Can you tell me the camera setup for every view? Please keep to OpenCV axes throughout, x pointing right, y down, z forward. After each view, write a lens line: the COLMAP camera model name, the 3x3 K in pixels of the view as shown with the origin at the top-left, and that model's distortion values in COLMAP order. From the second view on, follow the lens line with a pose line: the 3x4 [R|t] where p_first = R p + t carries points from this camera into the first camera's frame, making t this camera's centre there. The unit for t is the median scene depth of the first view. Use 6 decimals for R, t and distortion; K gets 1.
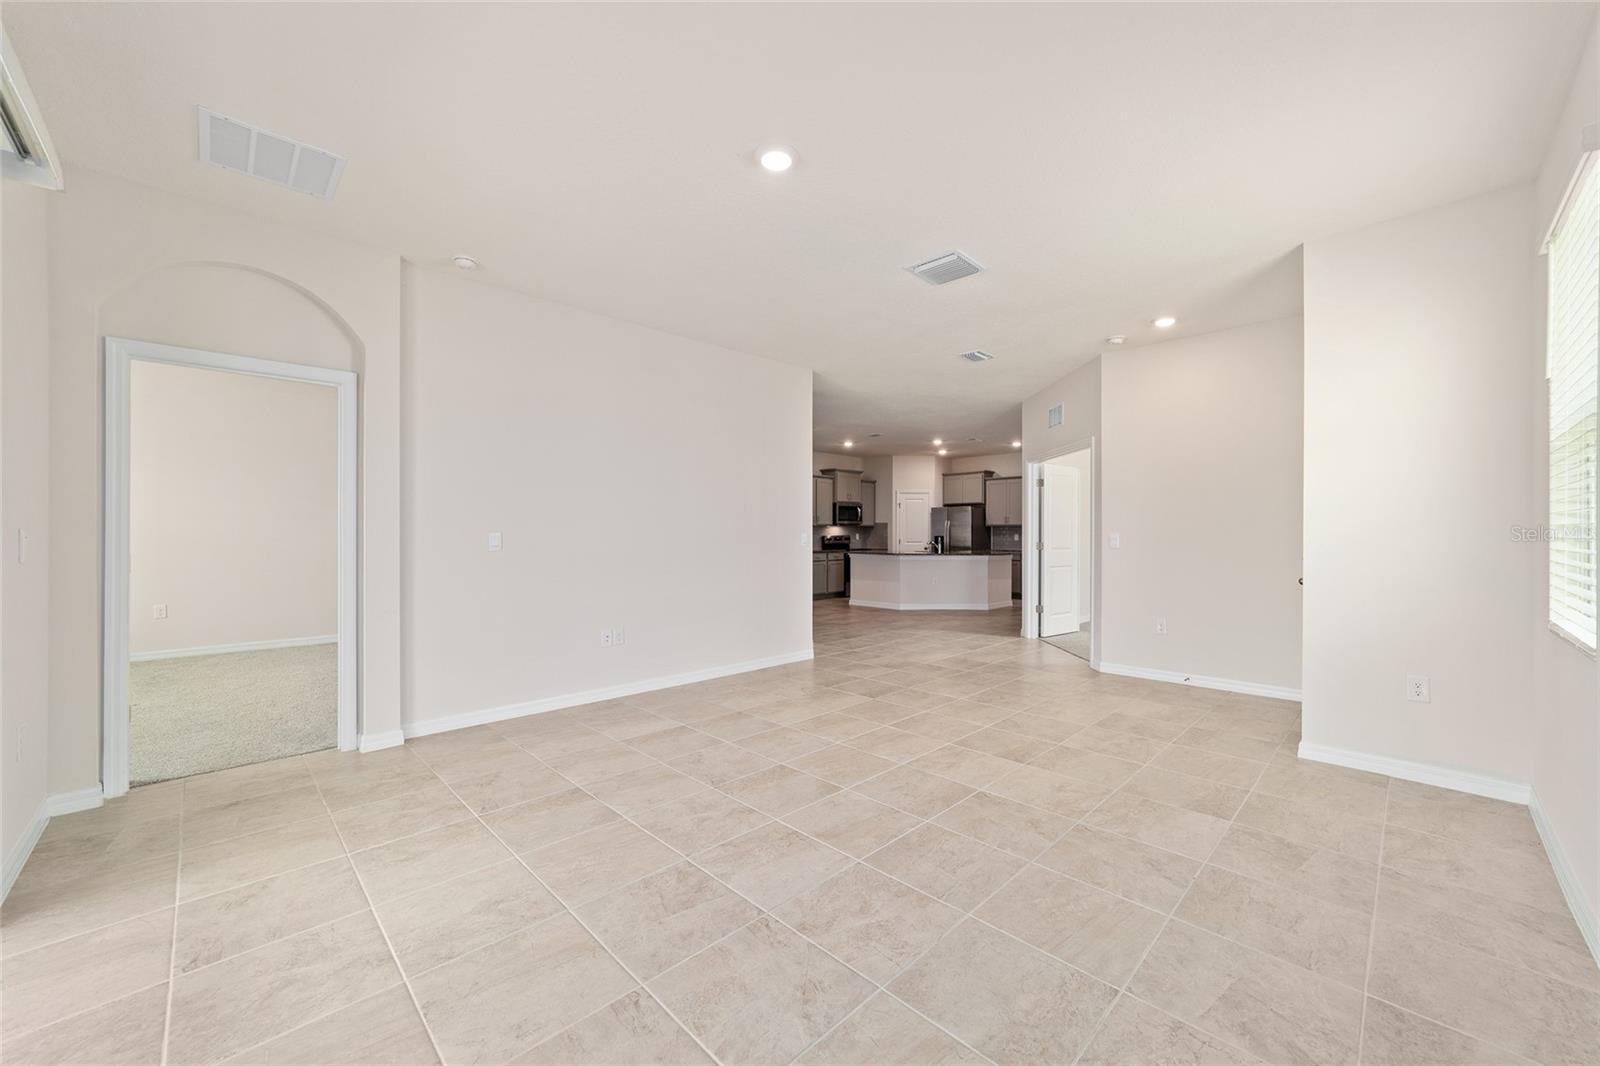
lens RADIAL K [[614.4, 0, 794.2], [0, 614.4, 535.9], [0, 0, 1]] dist [-0.015741, 0.007266]
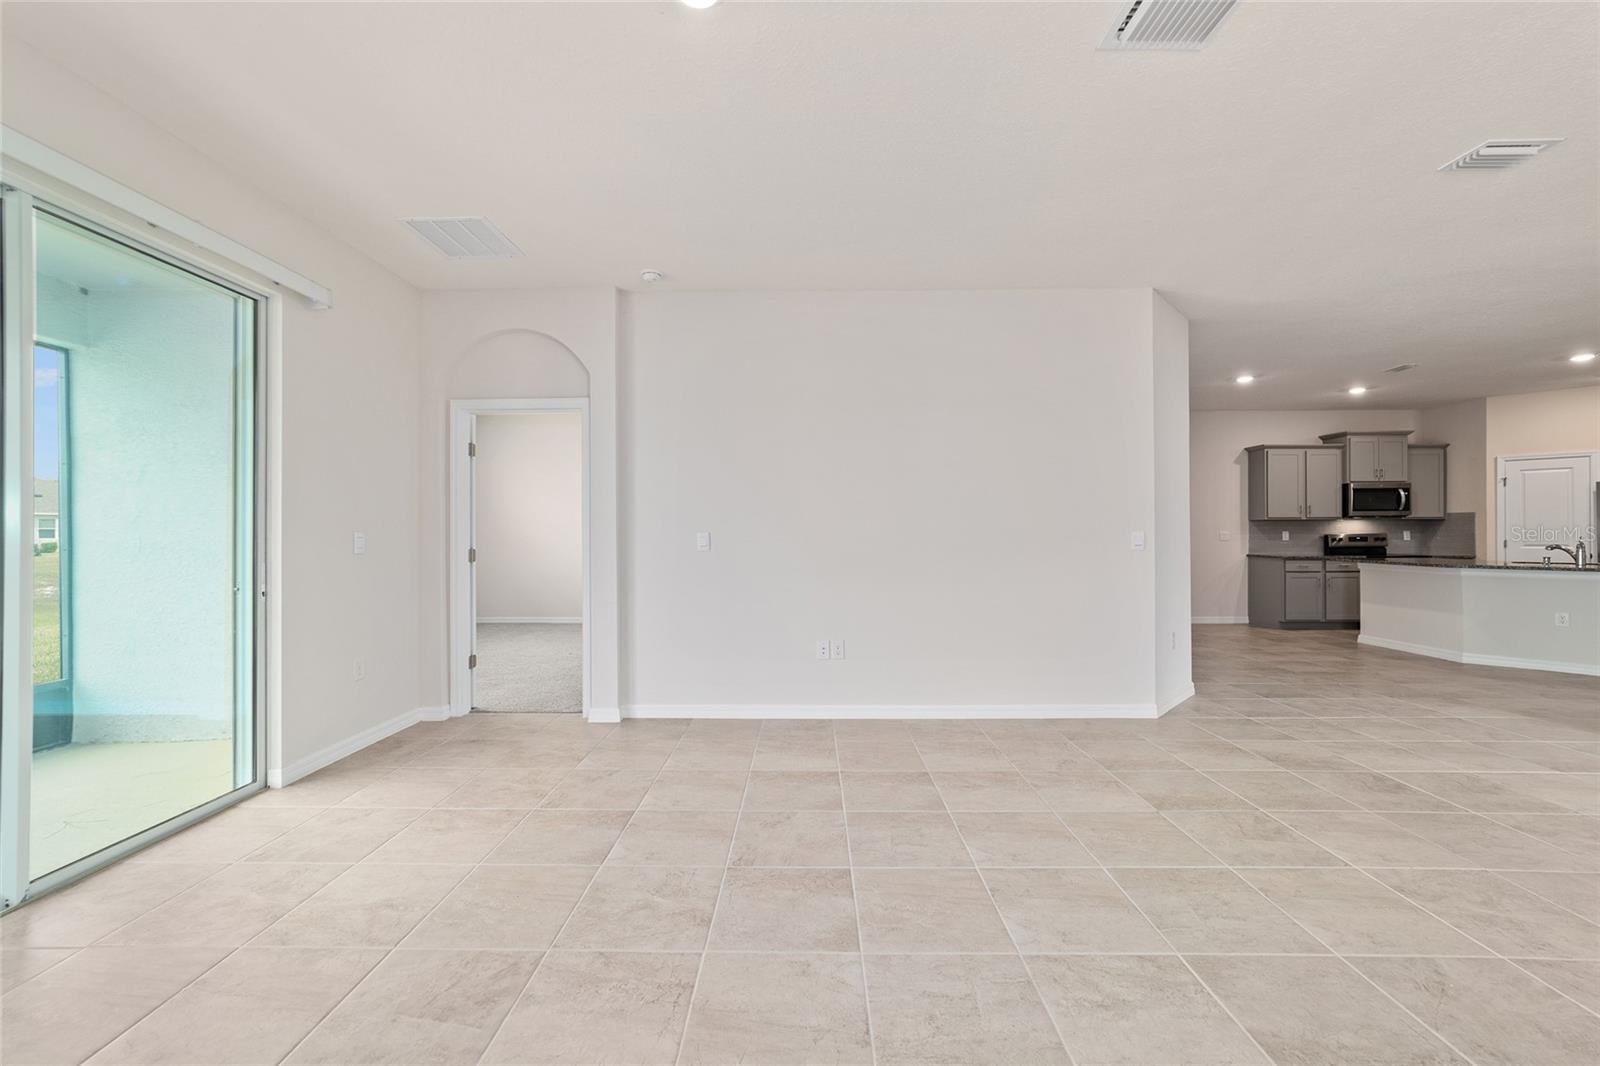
lens RADIAL K [[614.4, 0, 797.7], [0, 614.4, 533.5], [0, 0, 1]] dist [-0.015741, 0.007266]
pose [[0.704158, -0.004596, -0.710028, 0.322378], [0.002482, 0.999989, -0.004012, 0.000250], [0.710039, 0.001062, 0.704162, 0.362065]]
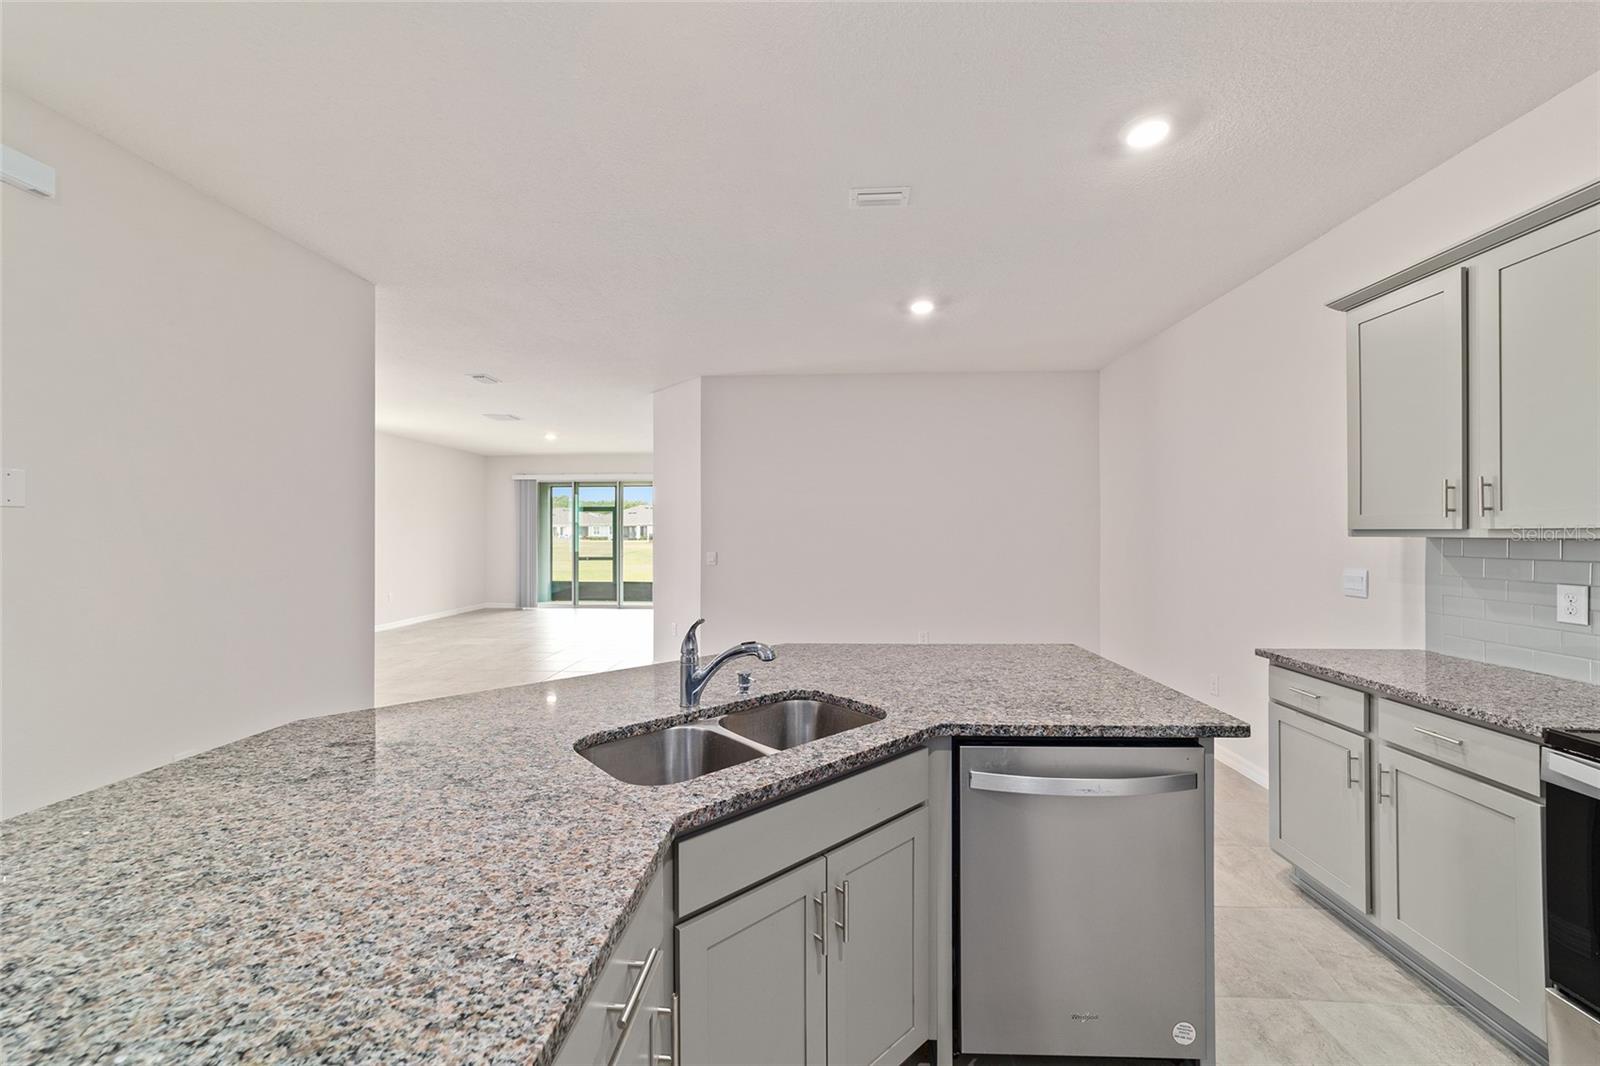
lens RADIAL K [[614.4, 0, 792.2], [0, 614.4, 532.9], [0, 0, 1]] dist [-0.015741, 0.007266]
pose [[-0.739635, -0.000042, -0.673009, 0.781143], [-0.002250, 0.999995, 0.002411, -0.049032], [0.673005, 0.003298, -0.739631, 2.714422]]
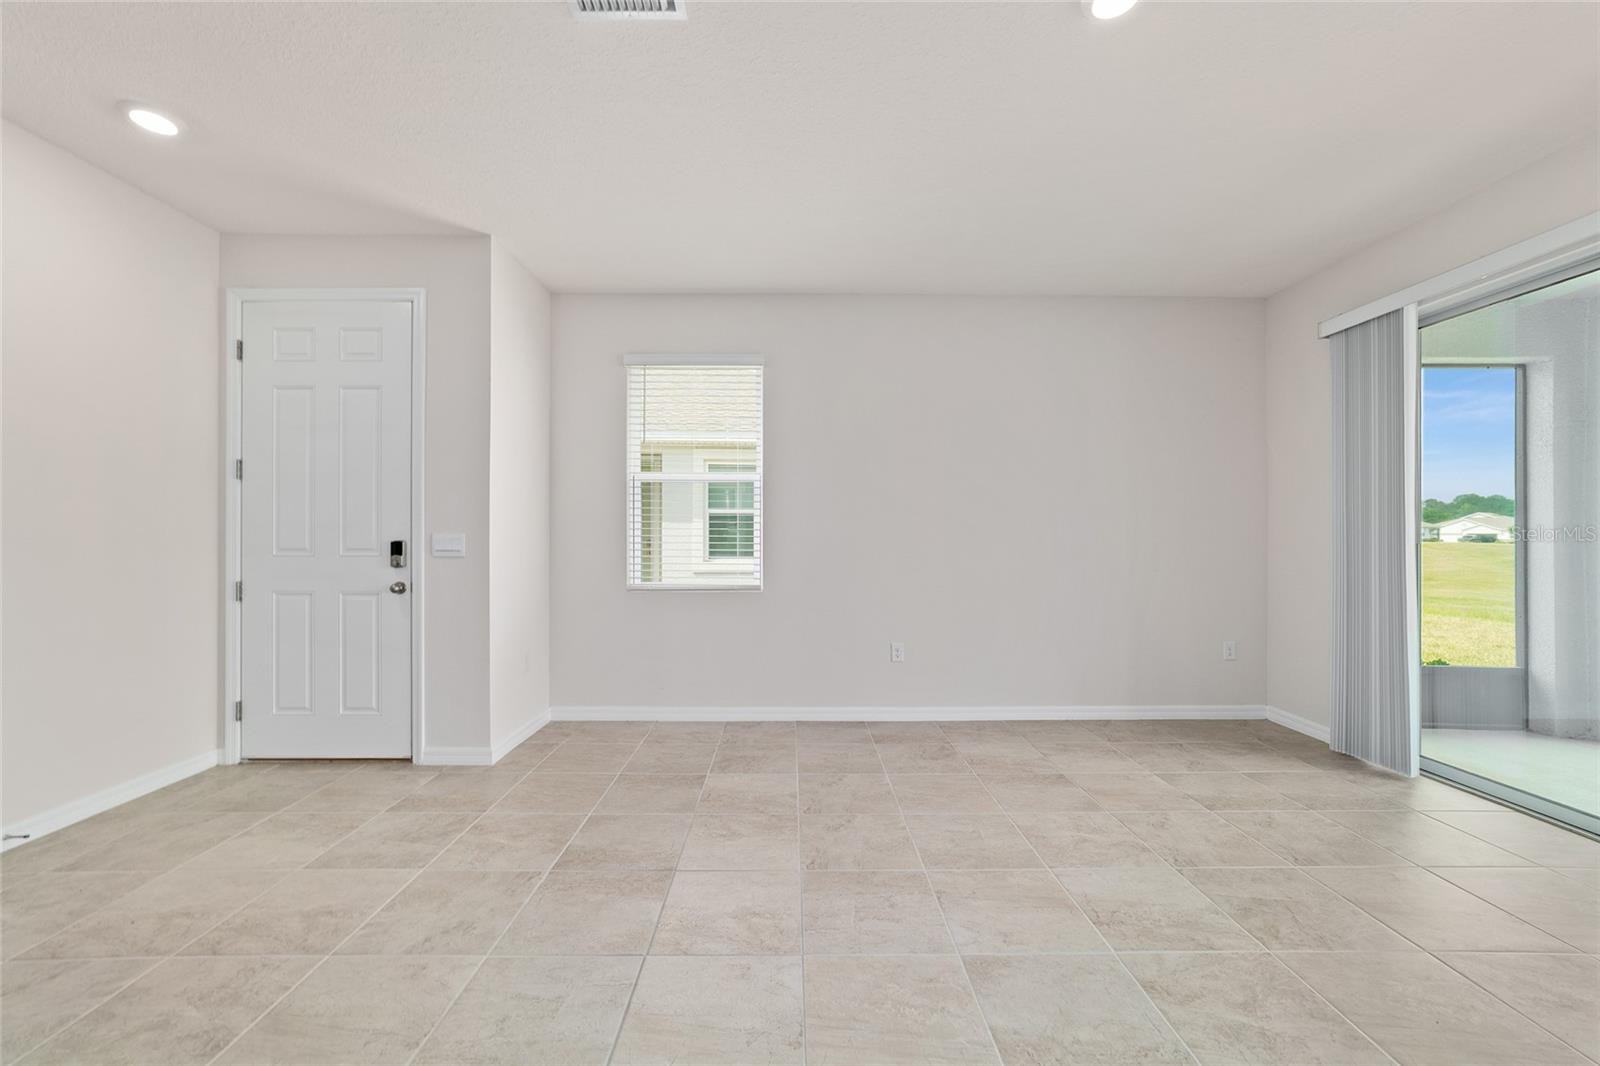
lens RADIAL K [[614.4, 0, 793.6], [0, 614.4, 537.4], [0, 0, 1]] dist [-0.015741, 0.007266]
pose [[-0.720367, -0.003884, 0.693582, -0.147753], [-0.001041, 0.999989, 0.004520, -0.002589], [-0.693592, 0.002534, -0.720363, 1.060236]]
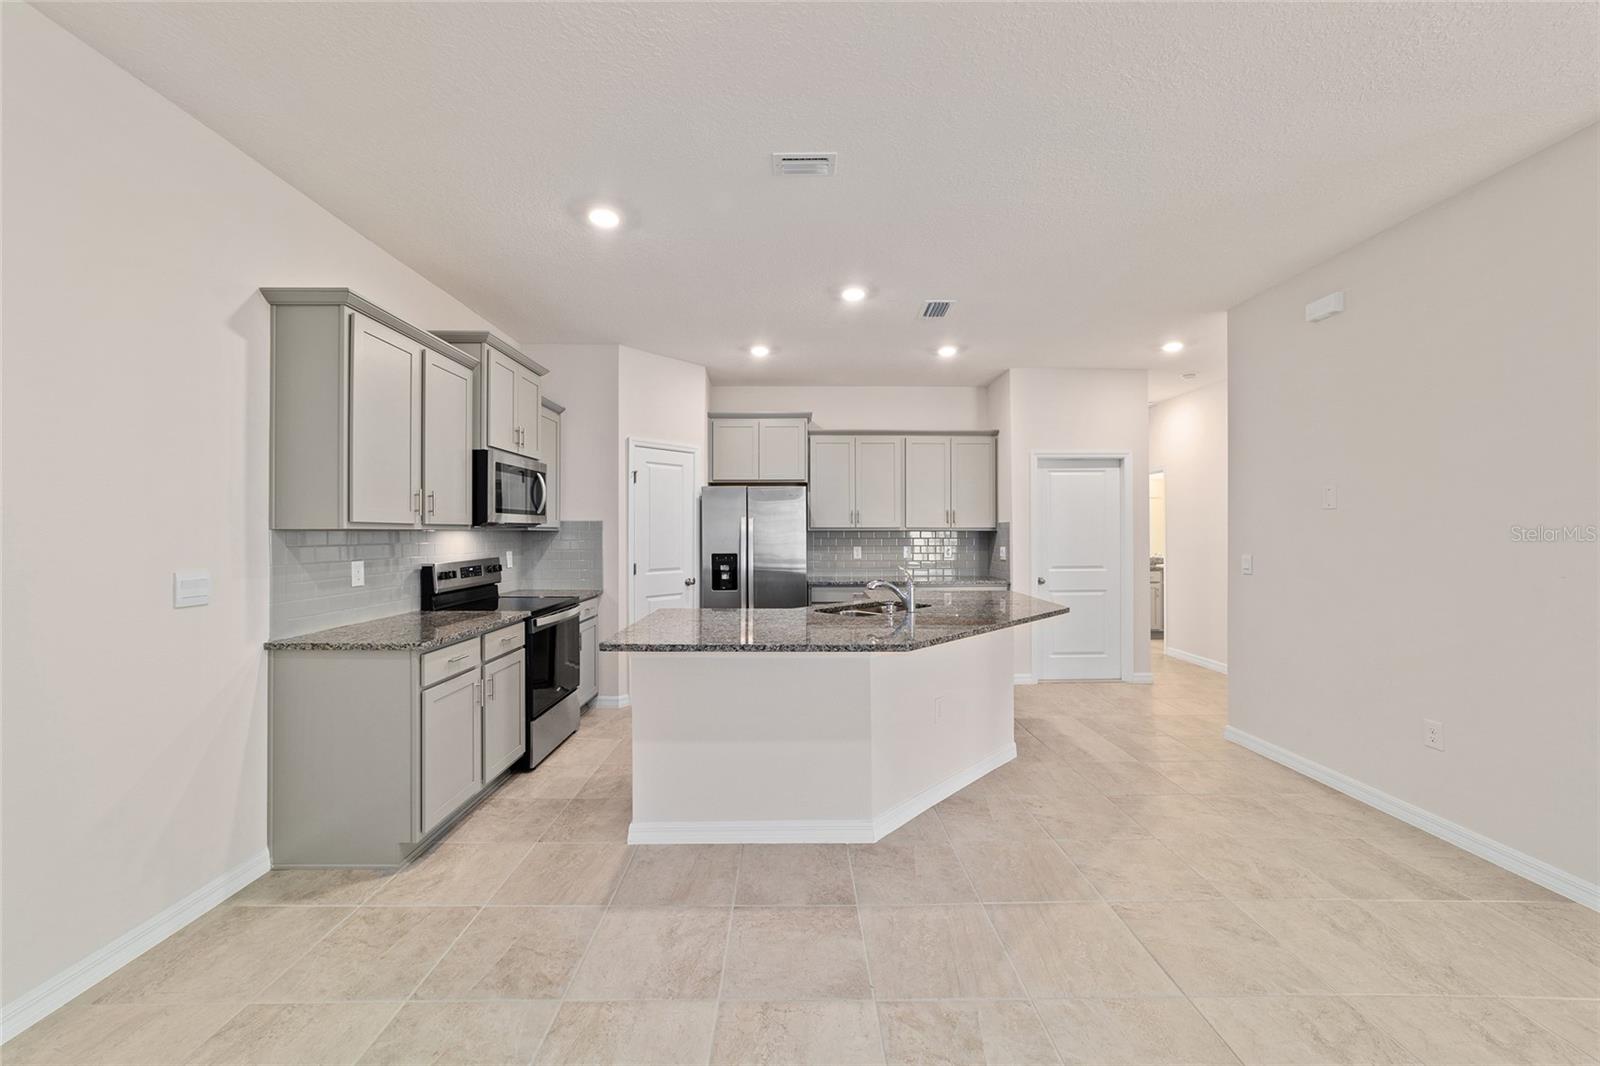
lens RADIAL K [[614.4, 0, 798.6], [0, 614.4, 526.4], [0, 0, 1]] dist [-0.015741, 0.007266]
pose [[0.690997, 0.004902, 0.722841, -0.109202], [0.005095, 0.999919, -0.011651, -0.038586], [-0.722840, 0.011734, 0.690916, 1.934446]]
